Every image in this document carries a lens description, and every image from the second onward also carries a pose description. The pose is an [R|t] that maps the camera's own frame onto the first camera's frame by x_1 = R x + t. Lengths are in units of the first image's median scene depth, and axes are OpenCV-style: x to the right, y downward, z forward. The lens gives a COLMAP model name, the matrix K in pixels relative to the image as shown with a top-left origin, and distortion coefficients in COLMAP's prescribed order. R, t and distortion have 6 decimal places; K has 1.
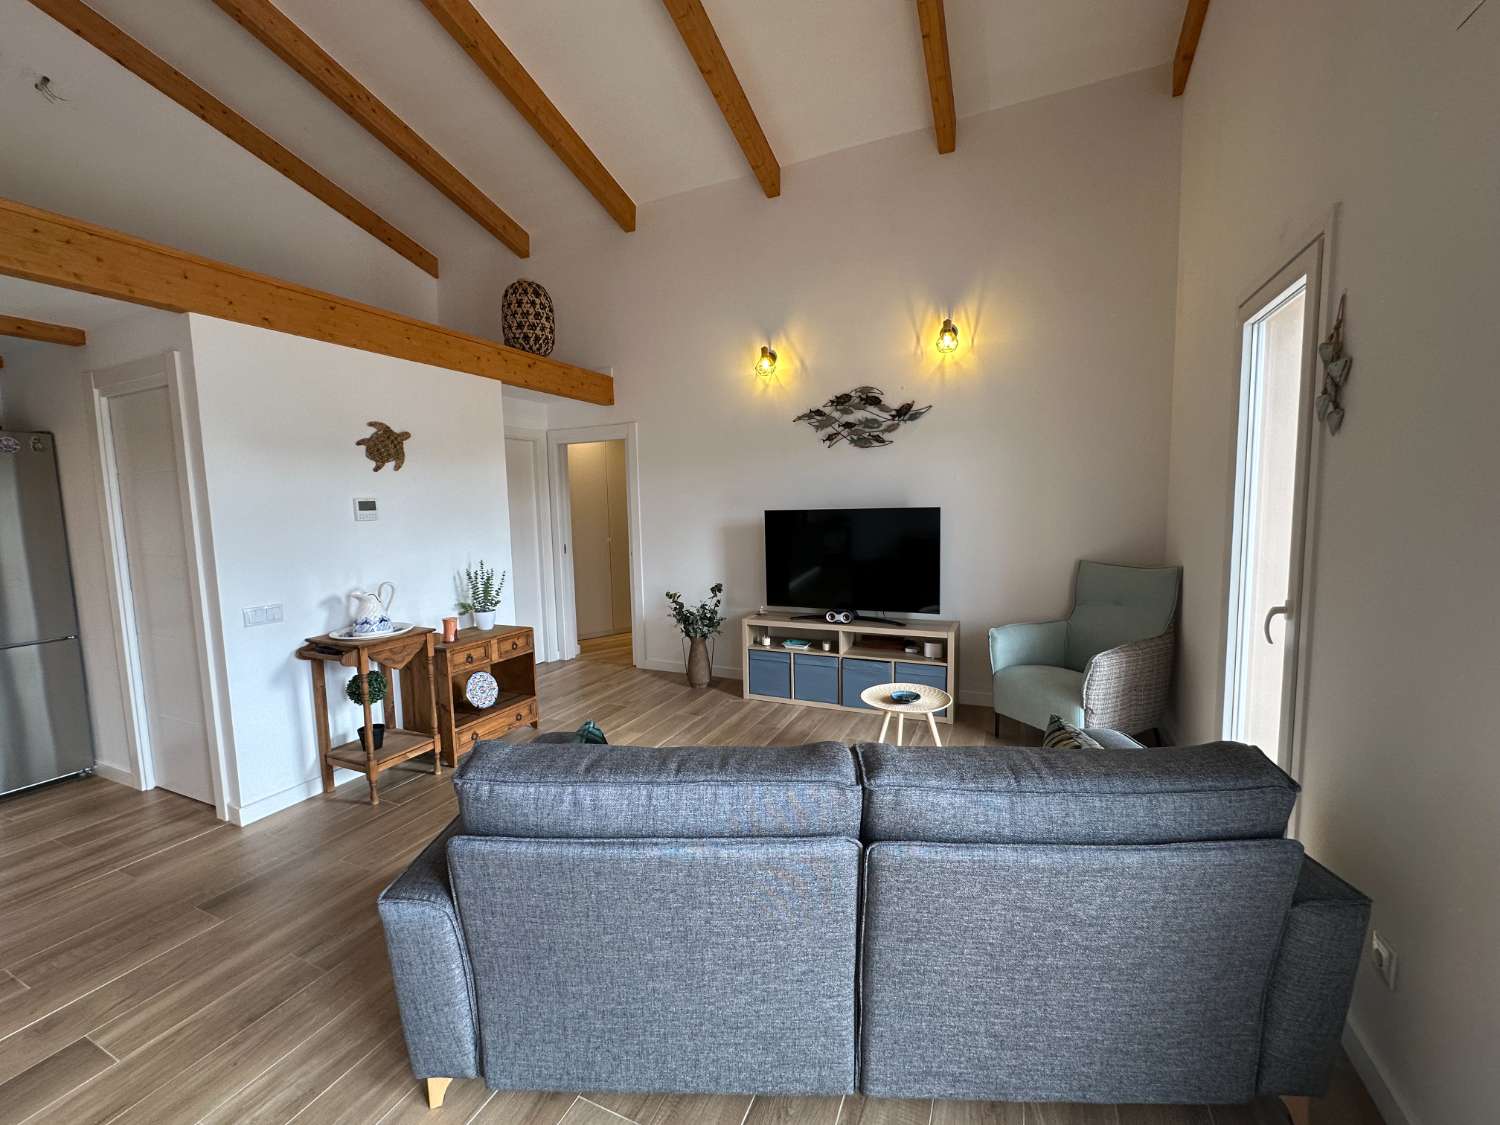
lens RADIAL K [[597.6, 0, 752.4], [0, 597.6, 561.6], [0, 0, 1]] dist [-0.005060, 0.000834]
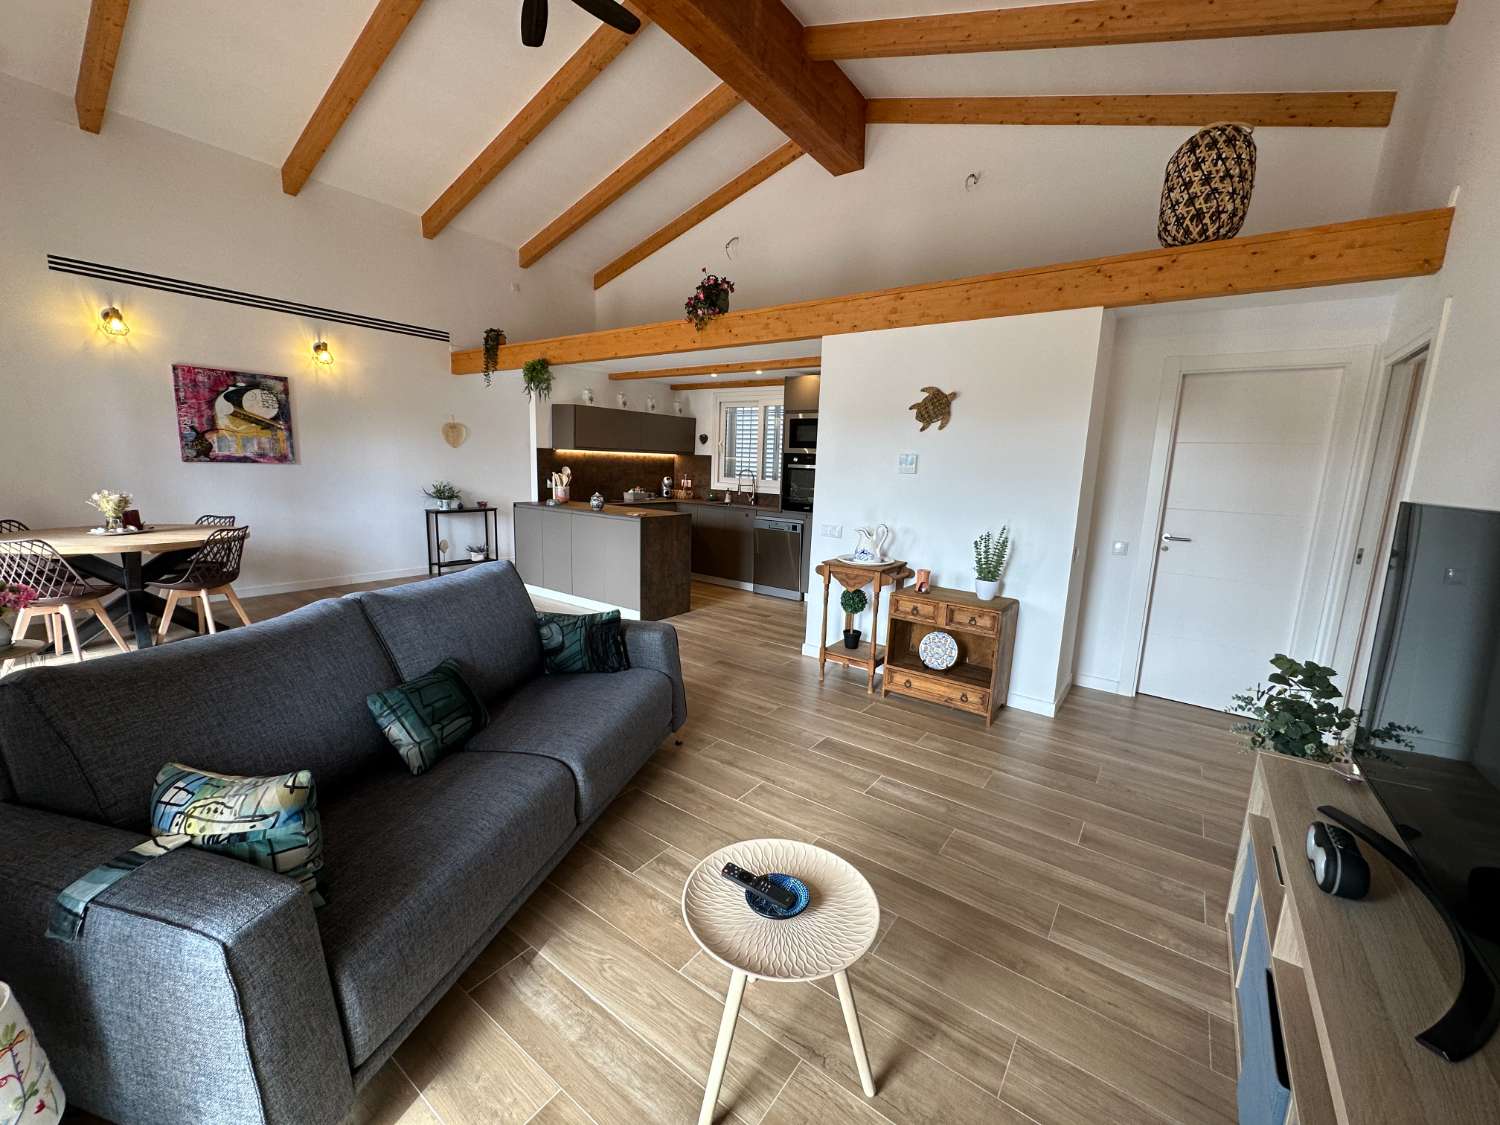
lens RADIAL K [[597.6, 0, 749.2], [0, 597.6, 560.8], [0, 0, 1]] dist [-0.005060, 0.000834]
pose [[-0.210396, 0.174247, -0.961962, 0.476982], [-0.124383, 0.971220, 0.203128, -0.081390], [0.969671, 0.162389, -0.182667, 0.745970]]
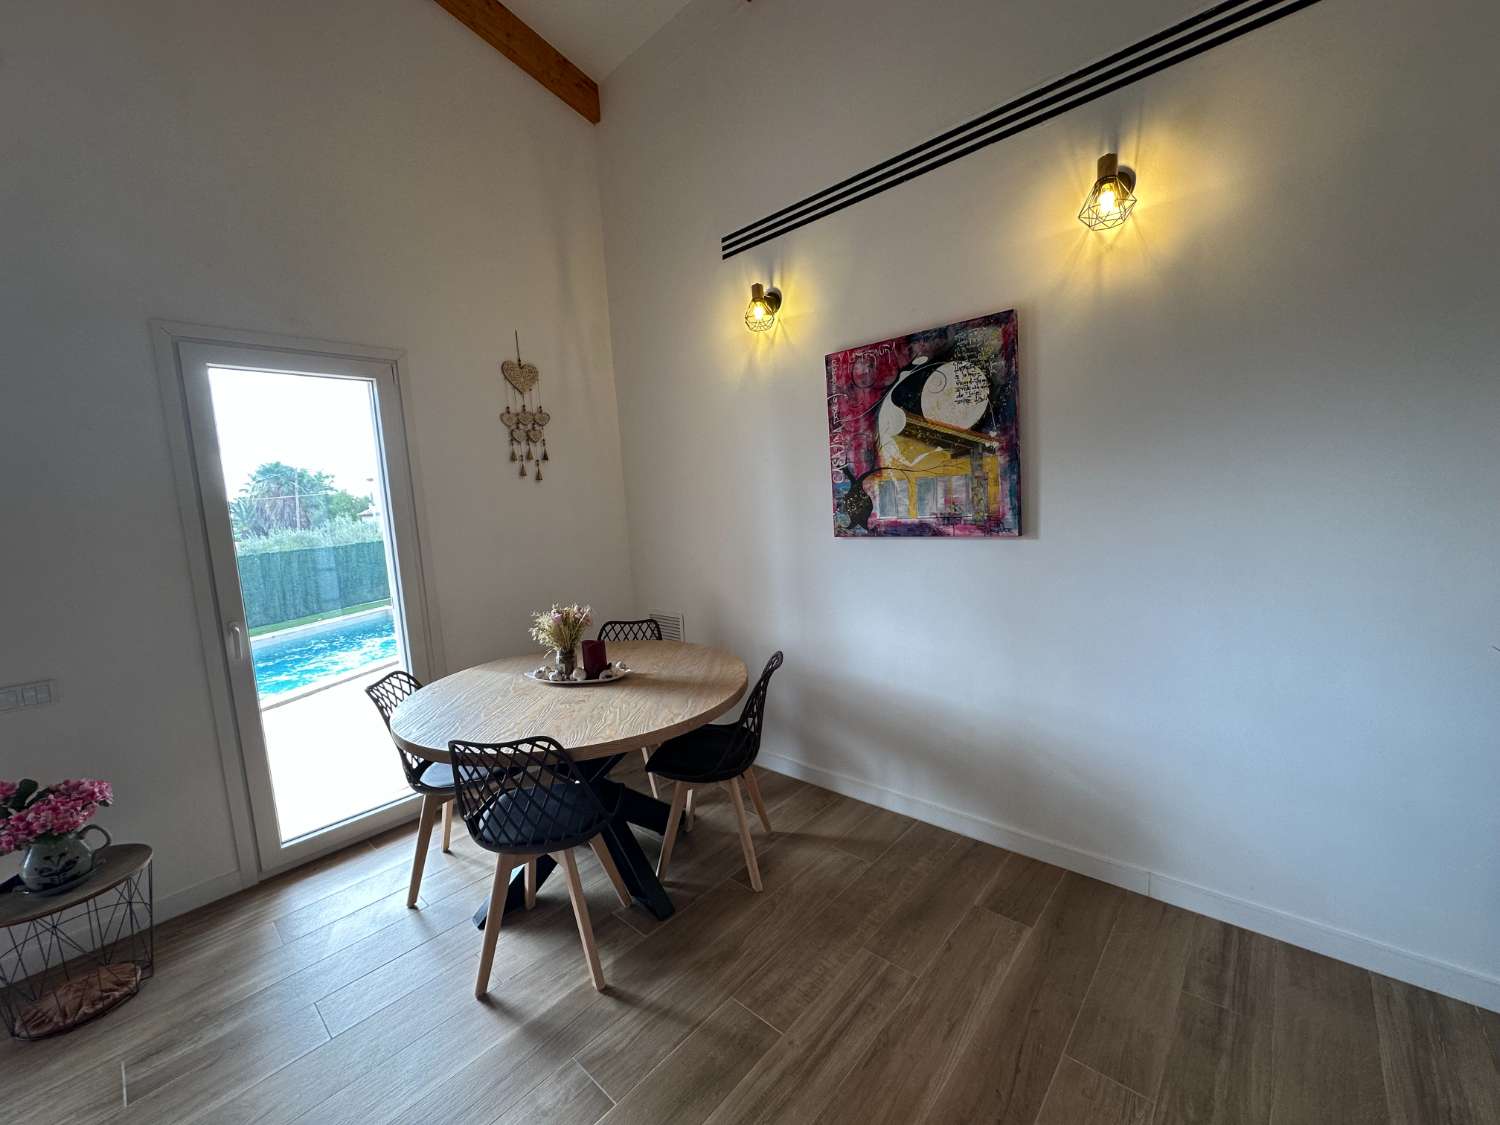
lens RADIAL K [[597.6, 0, 750.4], [0, 597.6, 561.9], [0, 0, 1]] dist [-0.005060, 0.000834]
pose [[-0.948055, 0.047860, 0.314486, -0.629150], [0.111934, 0.975583, 0.188969, 0.008925], [-0.297763, 0.214355, -0.930263, -0.015058]]
